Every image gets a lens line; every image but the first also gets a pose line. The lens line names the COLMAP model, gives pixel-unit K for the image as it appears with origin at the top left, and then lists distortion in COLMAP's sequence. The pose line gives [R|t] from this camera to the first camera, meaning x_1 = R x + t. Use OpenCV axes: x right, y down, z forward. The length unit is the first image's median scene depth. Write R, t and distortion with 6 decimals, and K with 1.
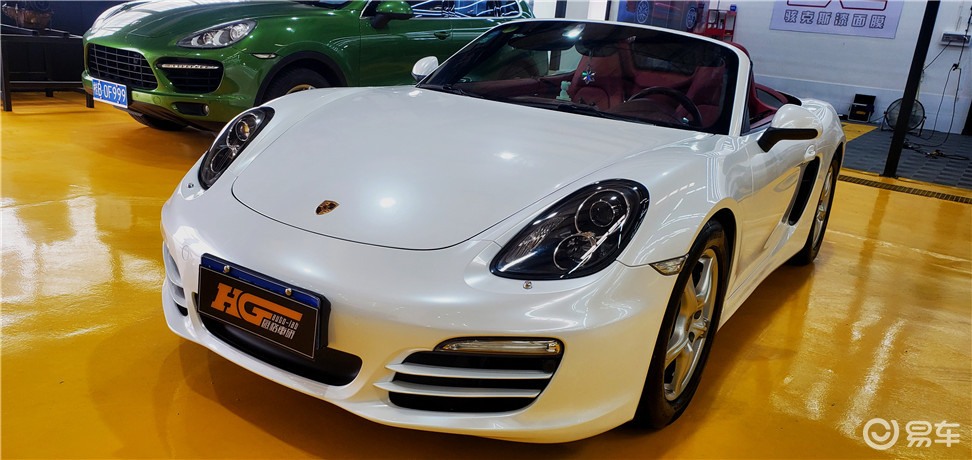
lens RADIAL K [[686.3, 0, 483.4], [0, 686.3, 229.9], [0, 0, 1]] dist [-0.003197, -0.005548]
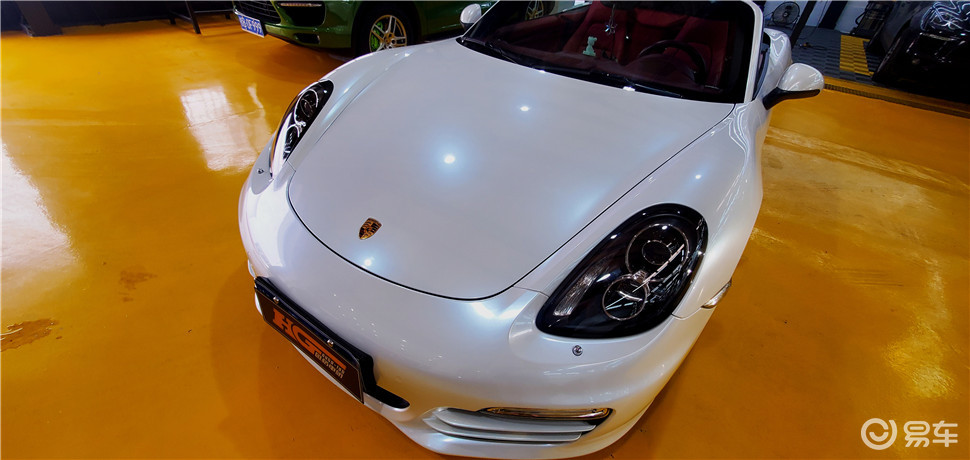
lens RADIAL K [[381.5, 0, 493.2], [0, 381.5, 229.6], [0, 0, 1]] dist [-0.009331, 0.000270]
pose [[0.999056, 0.009053, -0.042496, -0.017120], [0.005771, 0.941733, 0.336312, -0.143424], [0.043065, -0.336239, 0.940791, 0.321156]]
